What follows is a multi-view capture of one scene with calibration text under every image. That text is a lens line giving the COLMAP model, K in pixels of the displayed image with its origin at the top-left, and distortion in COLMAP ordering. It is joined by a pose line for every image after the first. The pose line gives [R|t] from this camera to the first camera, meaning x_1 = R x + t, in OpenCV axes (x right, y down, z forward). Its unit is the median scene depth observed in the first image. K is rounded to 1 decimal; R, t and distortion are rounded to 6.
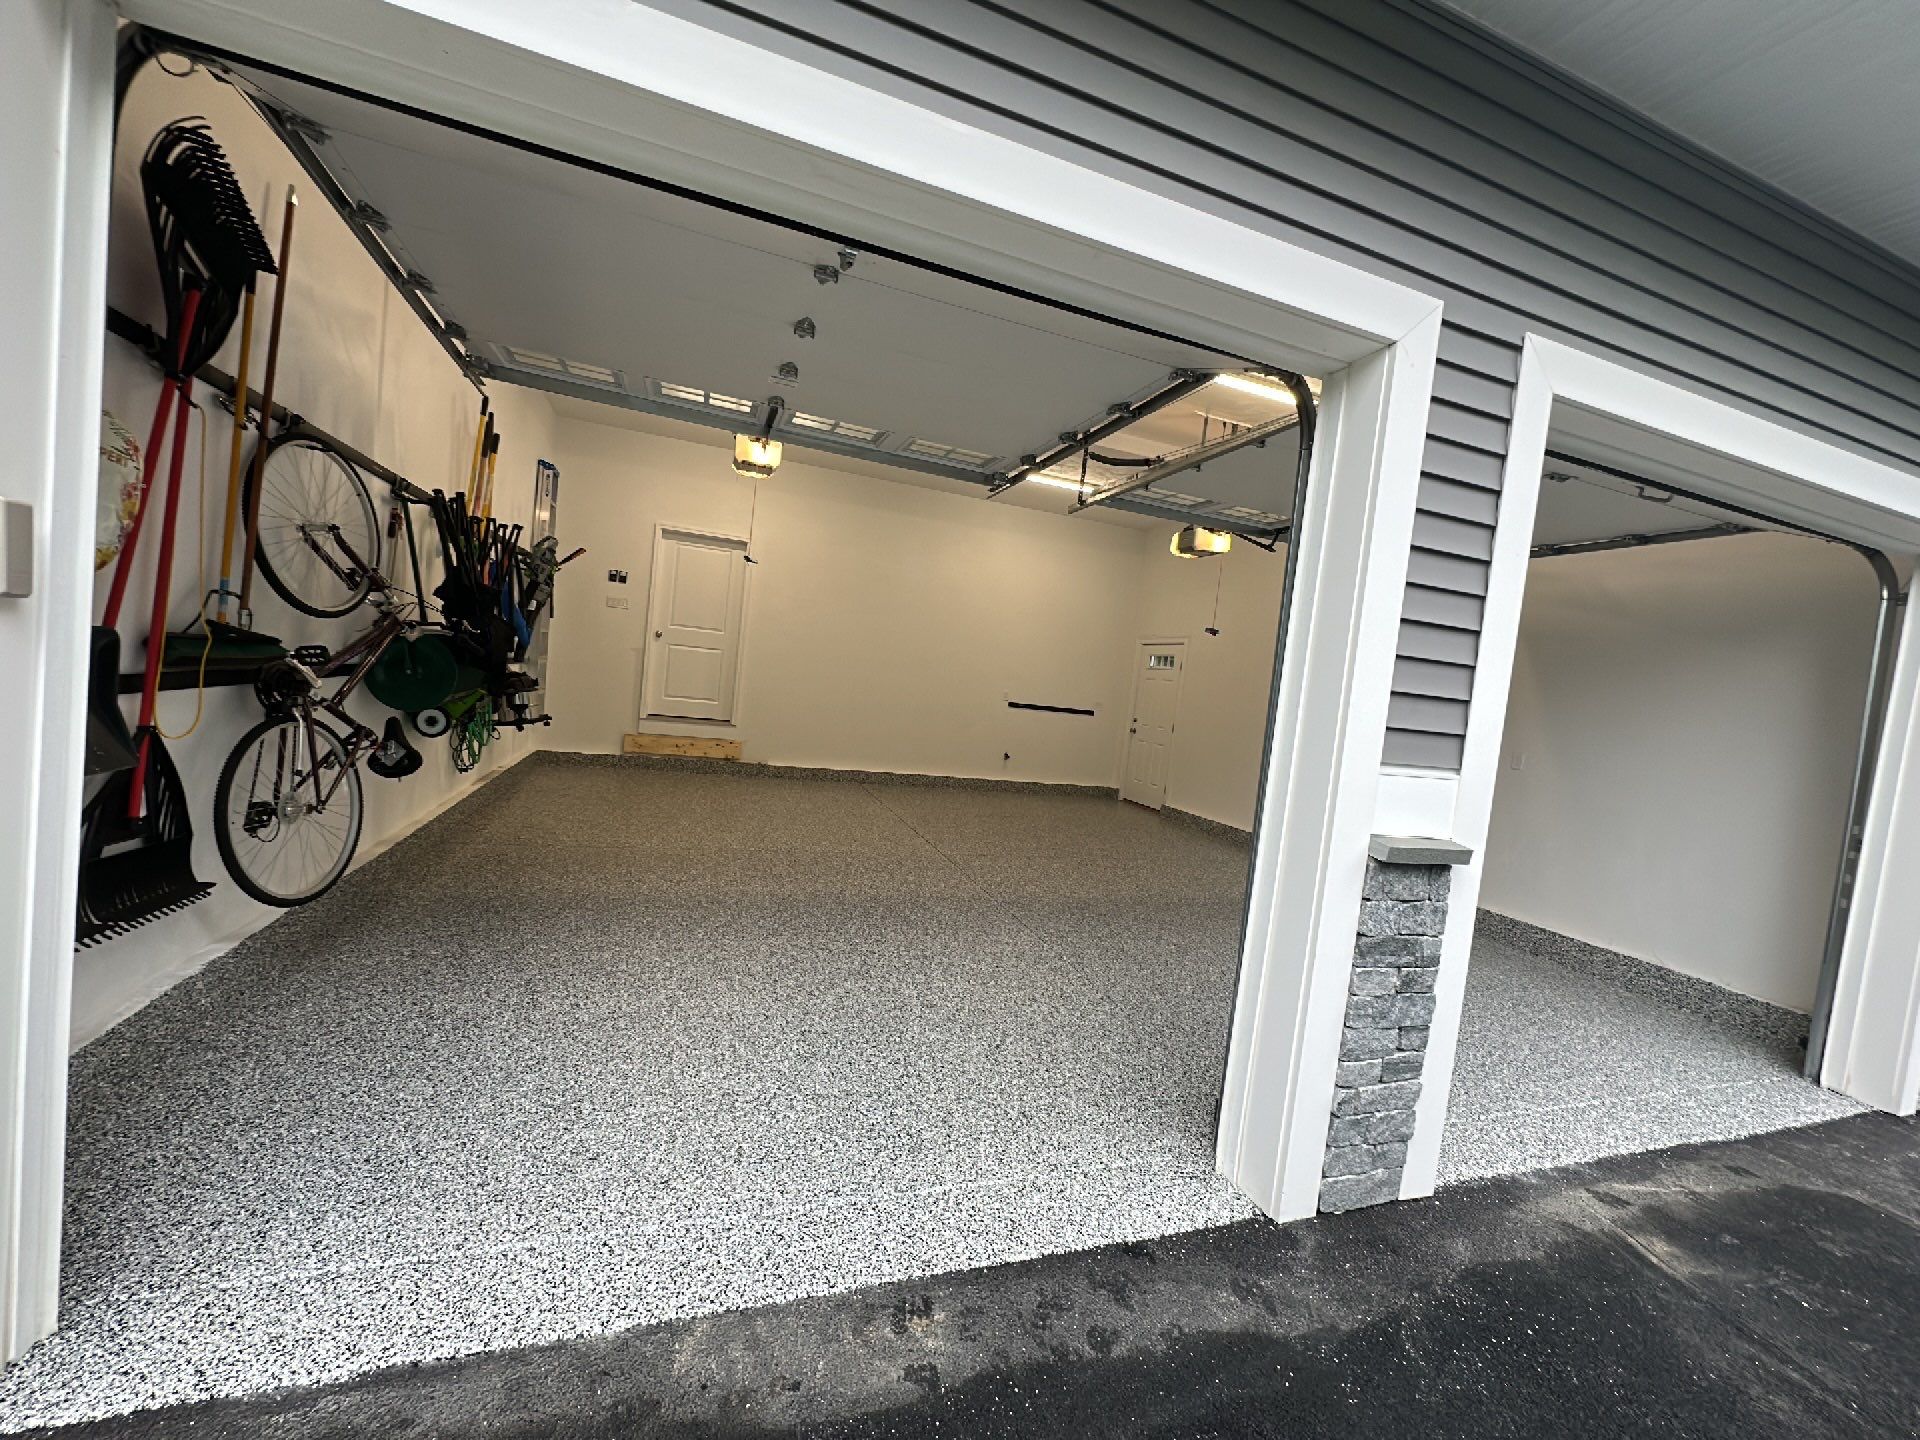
lens RADIAL K [[766.0, 0, 952.8], [0, 766.0, 723.4], [0, 0, 1]] dist [-0.003704, -0.000302]
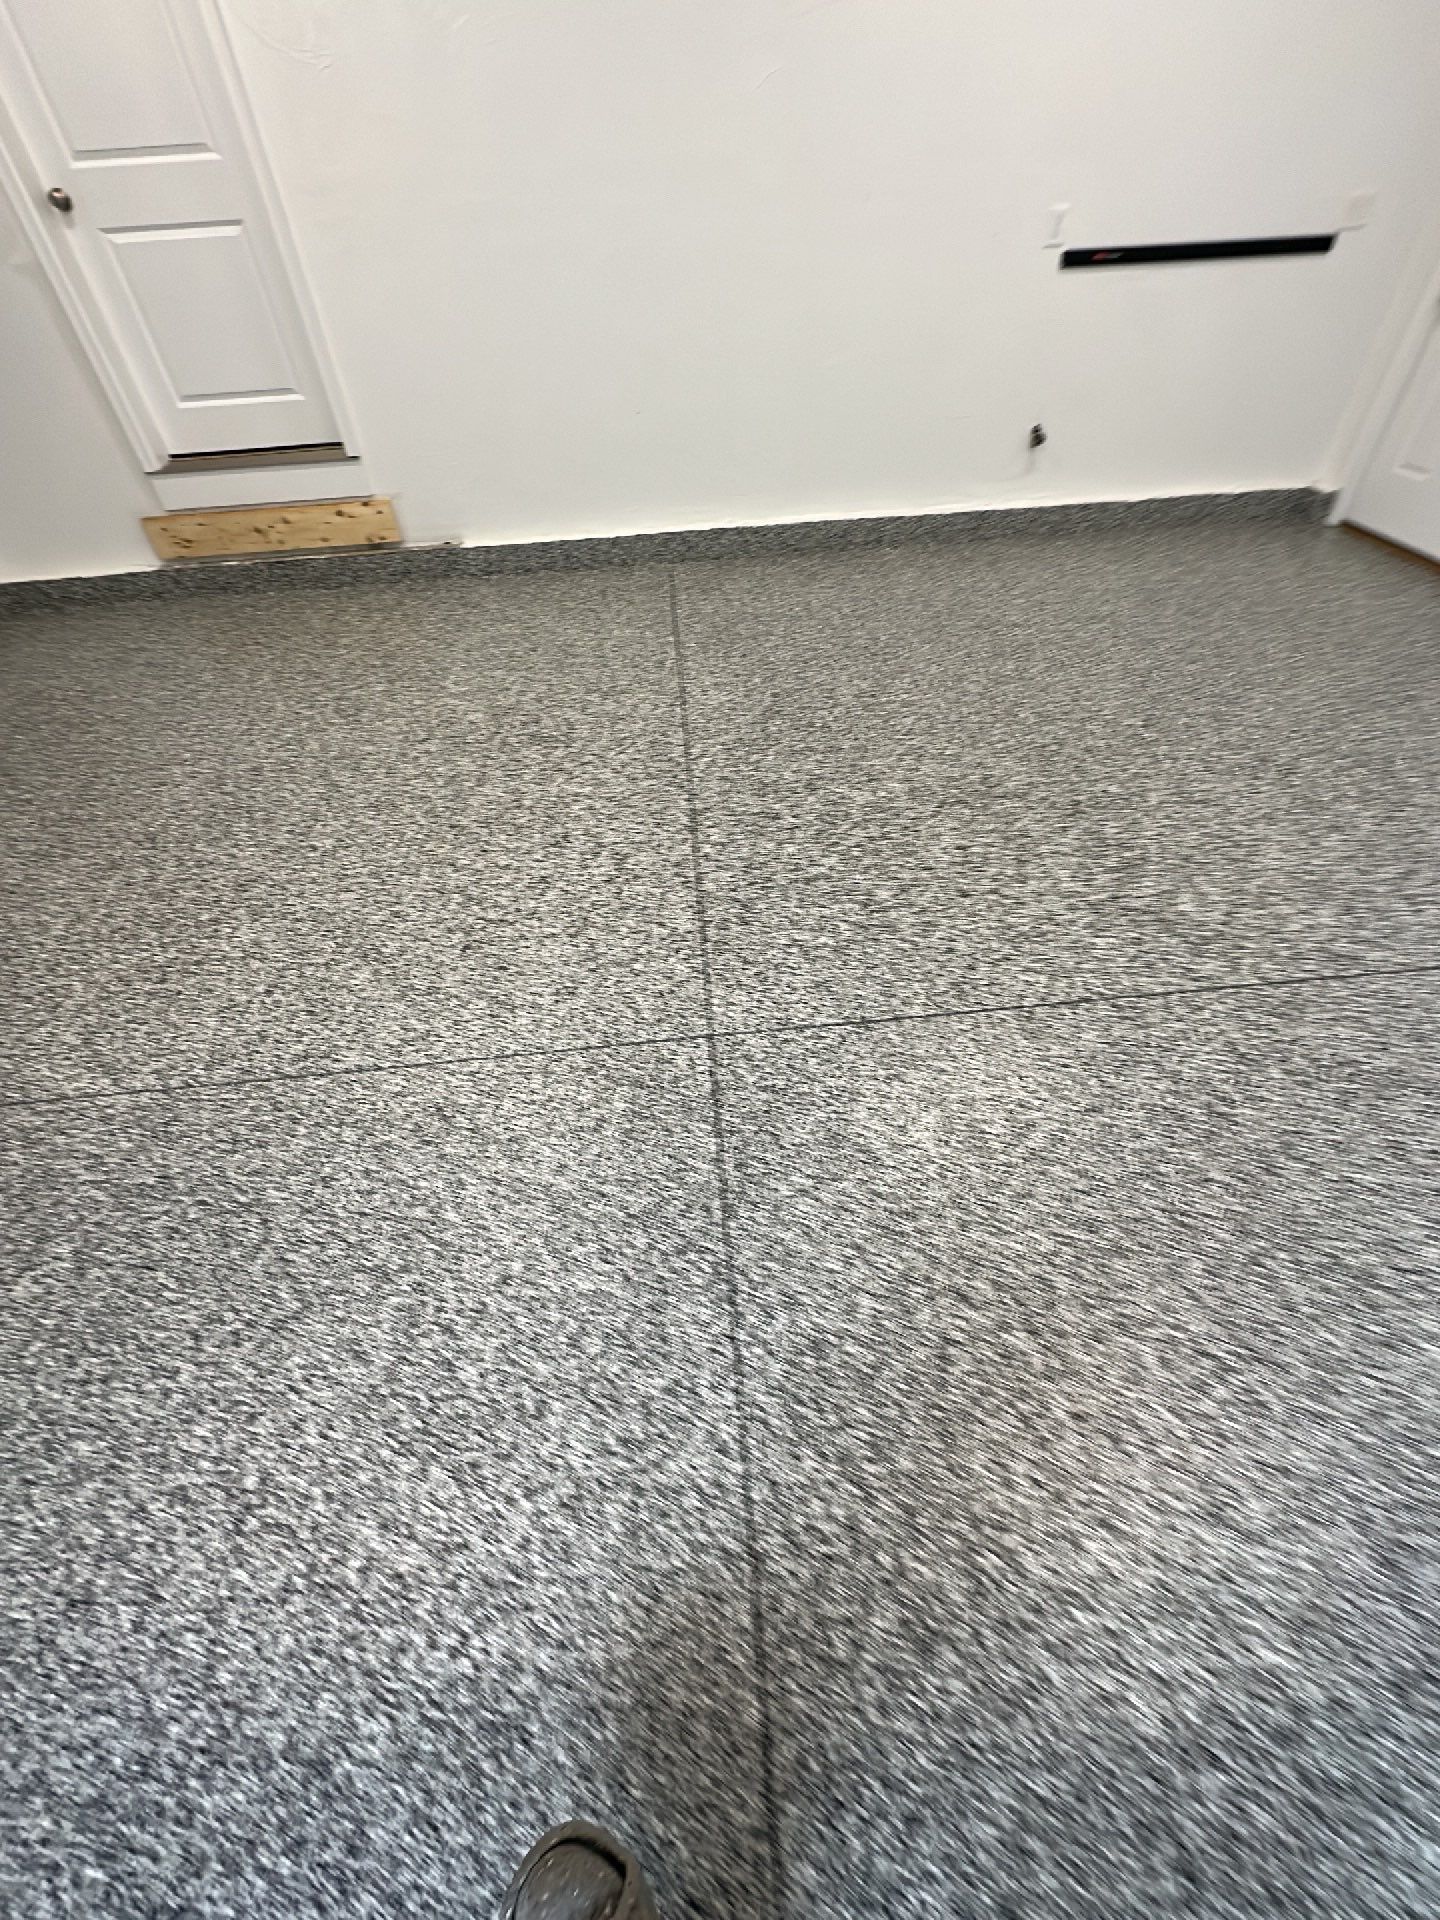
lens RADIAL K [[766.0, 0, 720.0], [0, 766.0, 960.0], [0, 0, 1]] dist [-0.003704, -0.000302]
pose [[0.957525, 0.054317, -0.283188, 0.112378], [0.137821, 0.776444, 0.614931, -0.033567], [0.253281, -0.627841, 0.735979, 1.410247]]
